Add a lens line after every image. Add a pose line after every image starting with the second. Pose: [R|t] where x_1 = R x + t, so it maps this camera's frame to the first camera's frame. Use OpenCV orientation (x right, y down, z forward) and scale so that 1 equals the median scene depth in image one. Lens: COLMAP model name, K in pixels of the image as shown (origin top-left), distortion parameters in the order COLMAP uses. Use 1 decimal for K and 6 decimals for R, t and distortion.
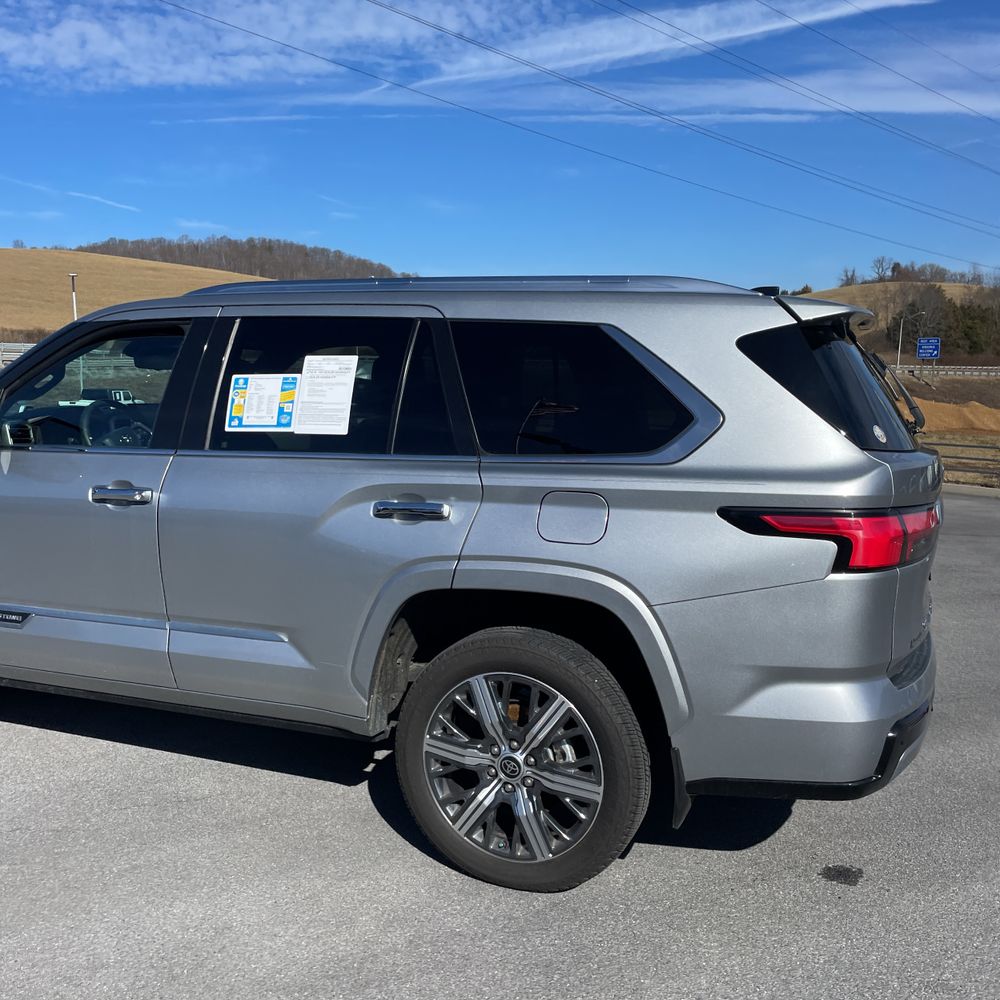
lens RADIAL K [[998.9, 0, 516.5], [0, 998.9, 505.0], [0, 0, 1]] dist [0.072893, -0.099287]
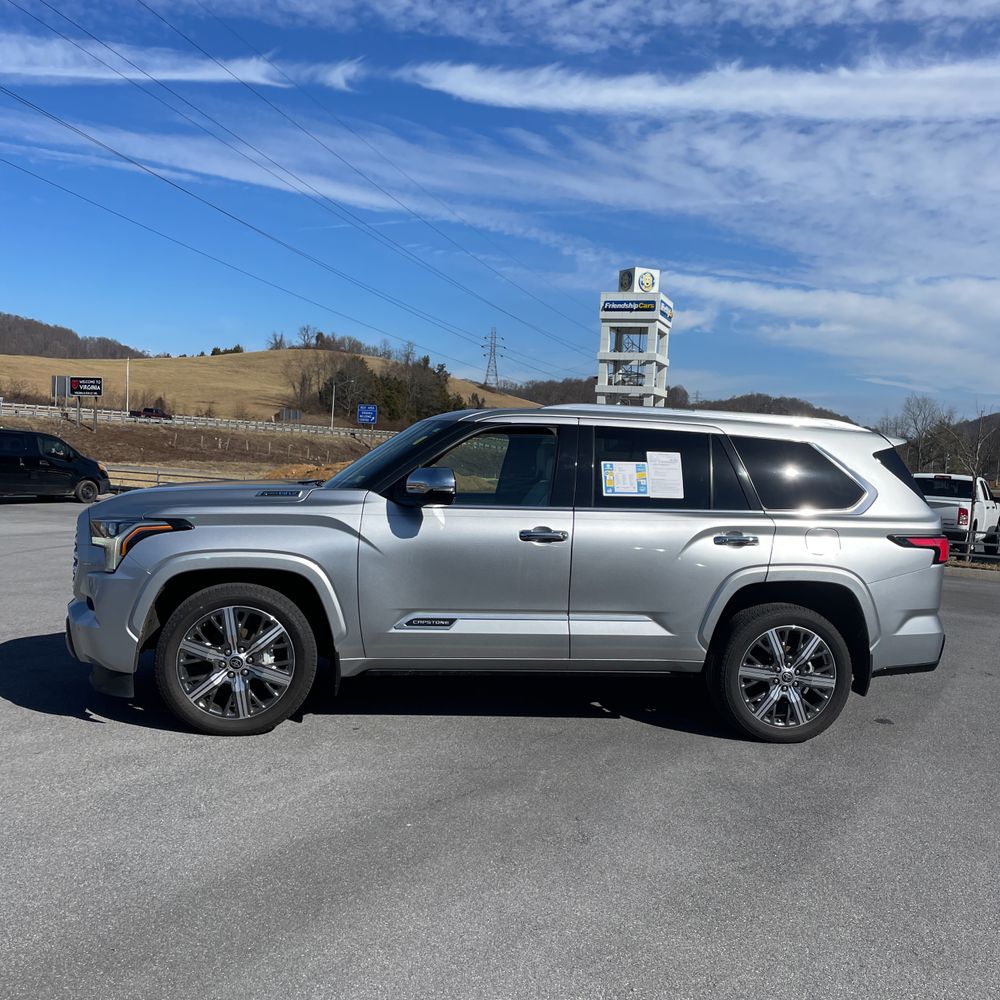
lens RADIAL K [[996.0, 0, 500.0], [0, 996.0, 500.0], [0, 0, 1]] dist [0.076152, -0.019798]
pose [[0.854444, 0.004679, 0.519522, -1.285848], [0.026172, 0.998302, -0.052034, 0.013728], [-0.518884, 0.058057, 0.852871, -0.300002]]
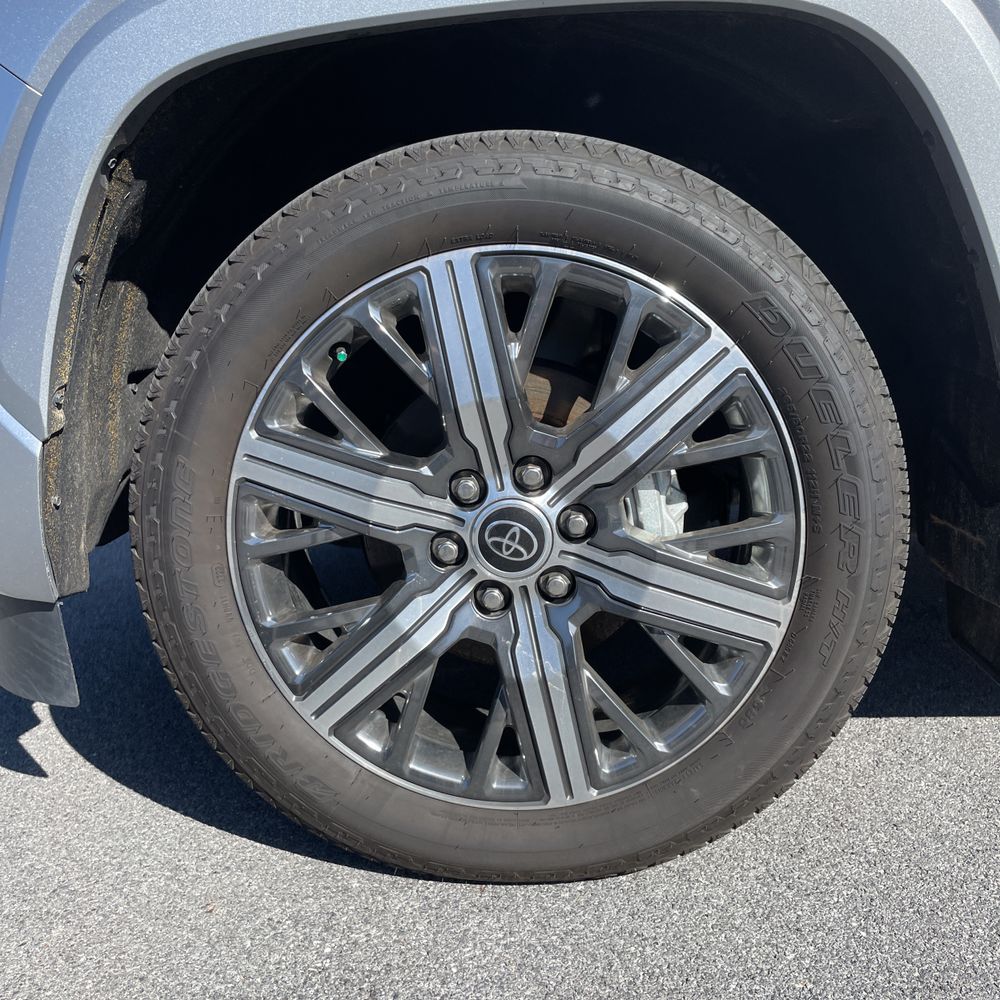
lens RADIAL K [[984.0, 0, 504.1], [0, 984.0, 486.0], [0, 0, 1]] dist [0.091889, -0.150603]
pose [[0.947472, -0.107735, 0.301148, -0.926414], [0.090749, 0.993419, 0.069876, 0.133402], [-0.306695, -0.038876, 0.951014, 0.937056]]
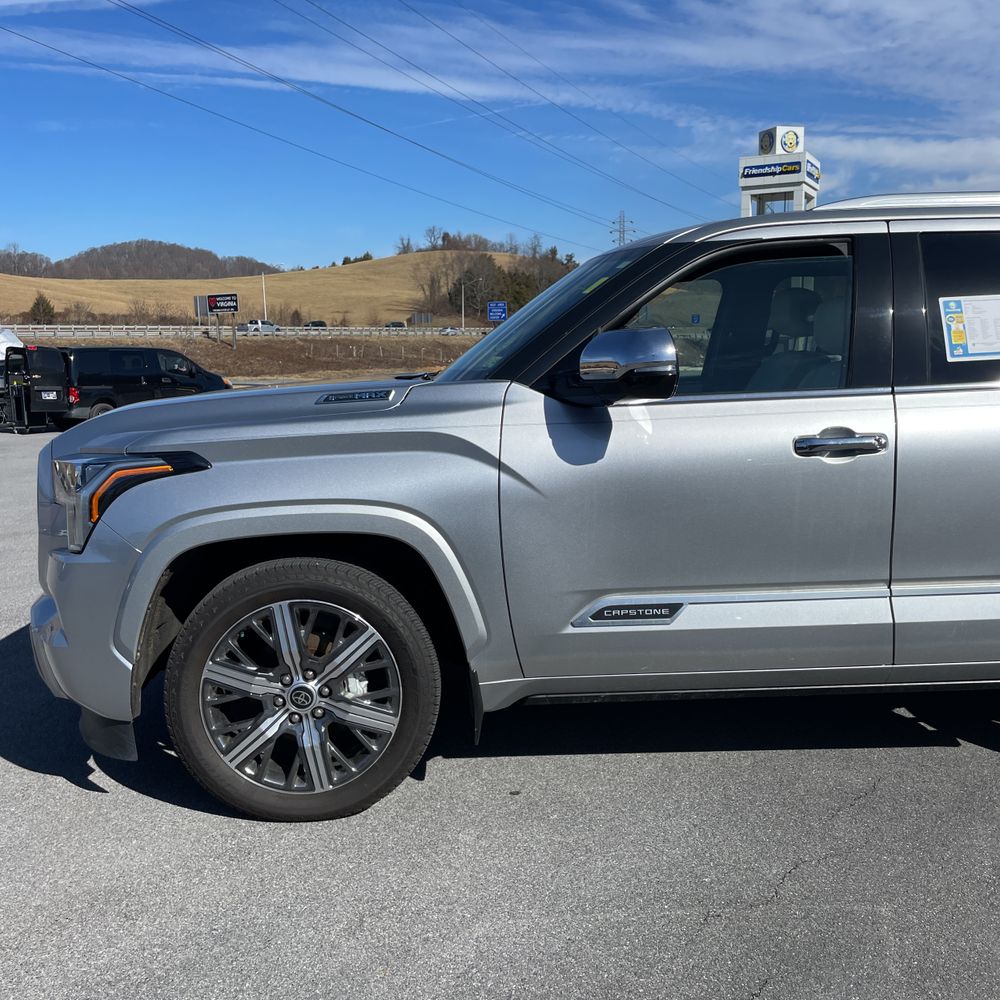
lens RADIAL K [[991.6, 0, 501.4], [0, 991.6, 483.1], [0, 0, 1]] dist [0.087156, -0.126749]
pose [[0.914588, -0.086347, 0.395061, -1.003729], [0.081517, 0.996249, 0.029029, -0.025708], [-0.396086, 0.005655, 0.918196, 0.355032]]
